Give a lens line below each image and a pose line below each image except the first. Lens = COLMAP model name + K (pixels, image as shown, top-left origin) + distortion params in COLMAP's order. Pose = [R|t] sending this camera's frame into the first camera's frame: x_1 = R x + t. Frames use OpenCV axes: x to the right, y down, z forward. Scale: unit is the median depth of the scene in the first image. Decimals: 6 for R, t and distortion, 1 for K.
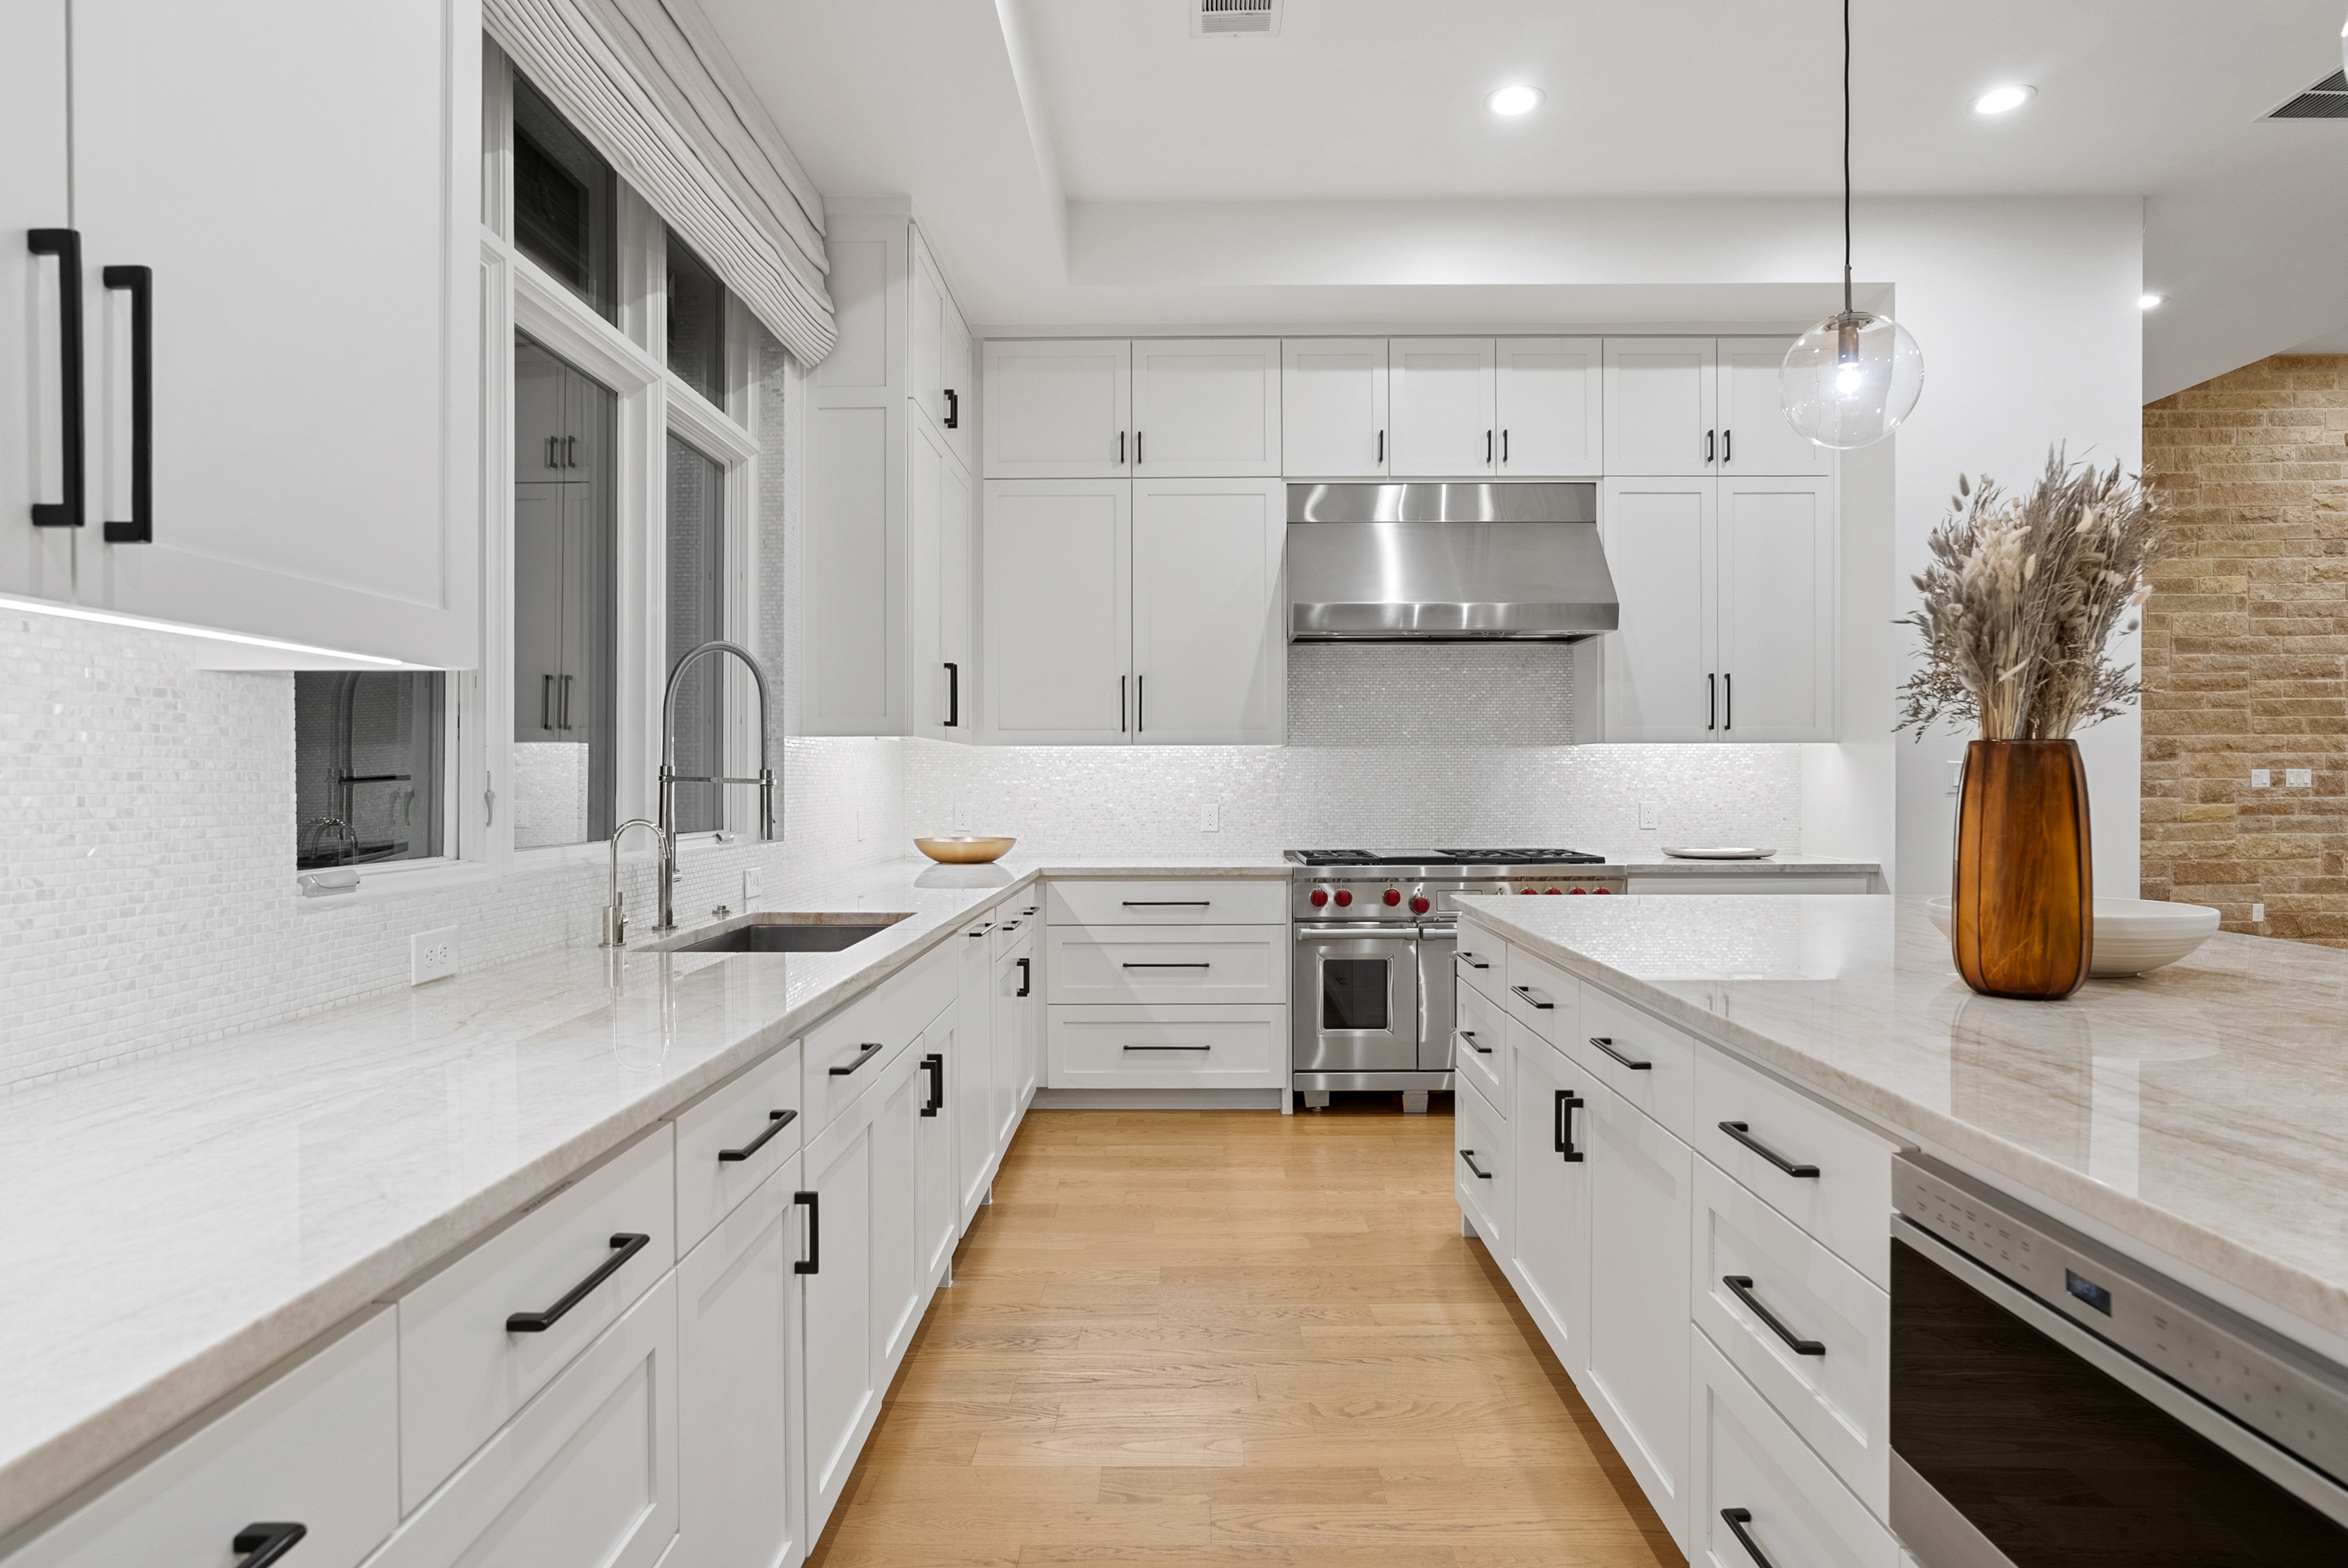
lens RADIAL K [[1339.2, 0, 1178.5], [0, 1339.2, 794.2], [0, 0, 1]] dist [-0.018387, 0.013324]
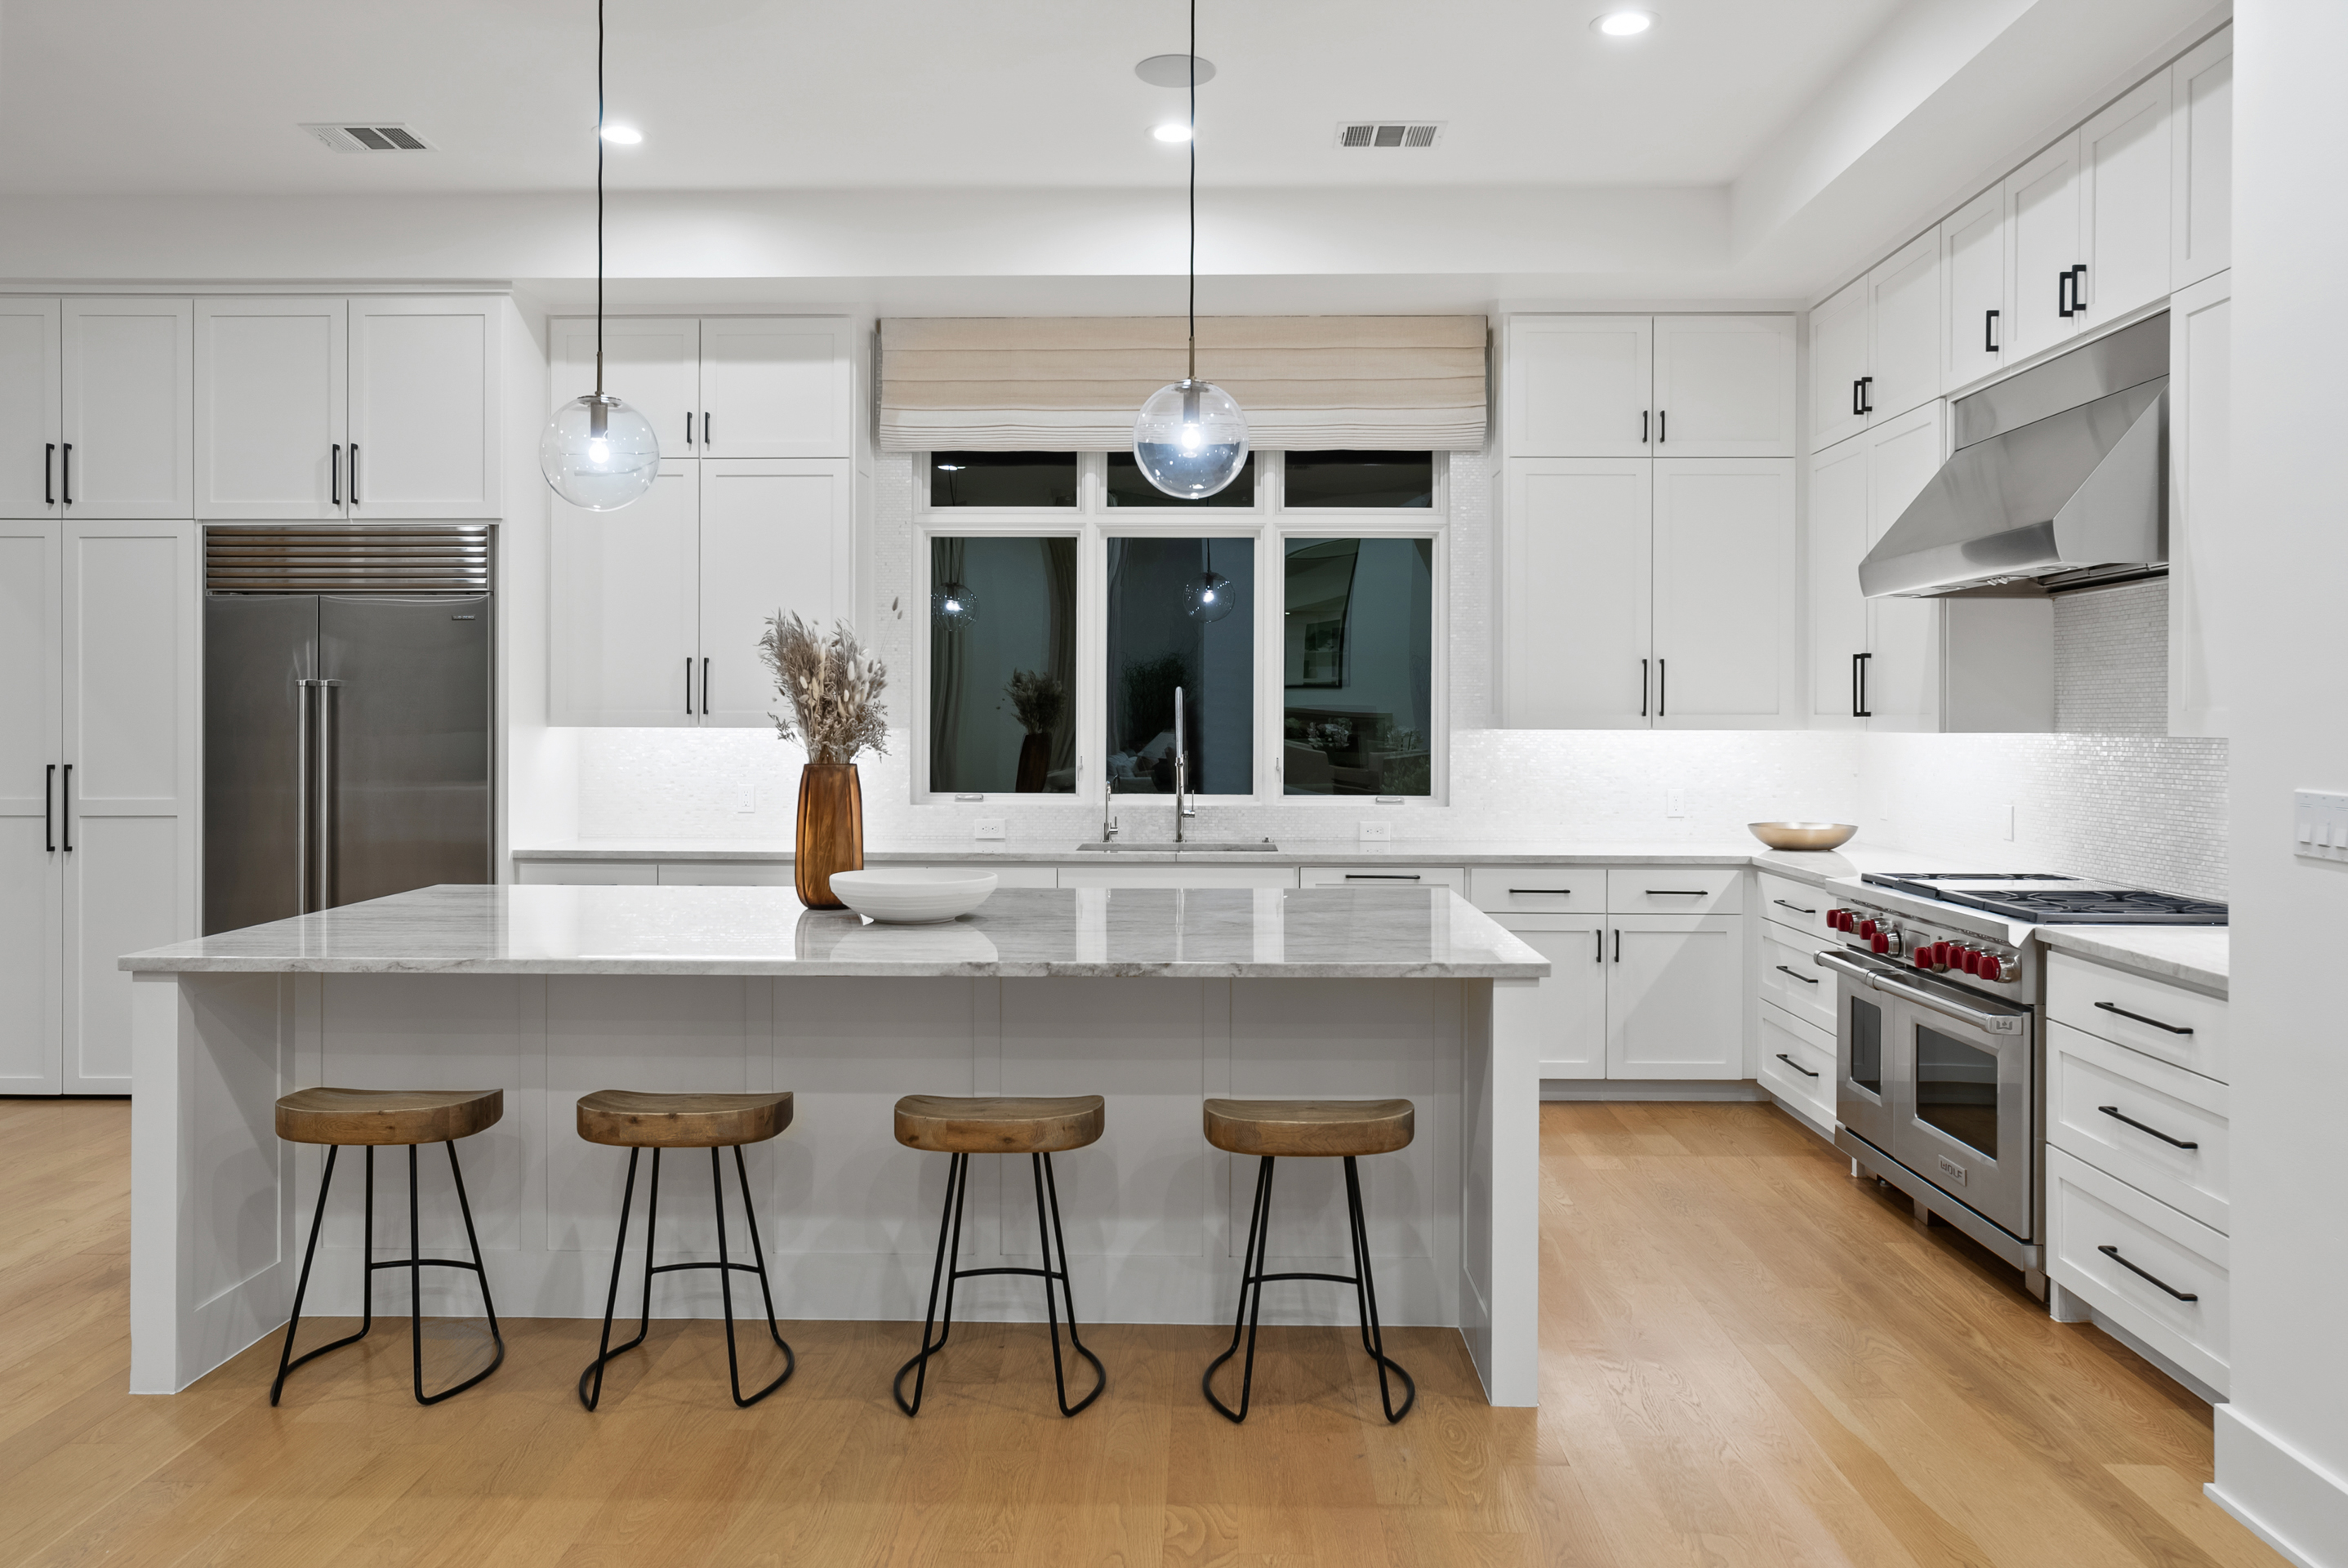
lens RADIAL K [[1688.9, 0, 1181.3], [0, 1688.9, 718.0], [0, 0, 1]] dist [0.001266, 0.007125]
pose [[-0.012177, 0.002574, -0.999923, 1.084078], [-0.011151, 0.999934, 0.002710, -0.043669], [0.999864, 0.011183, -0.012148, 0.560607]]
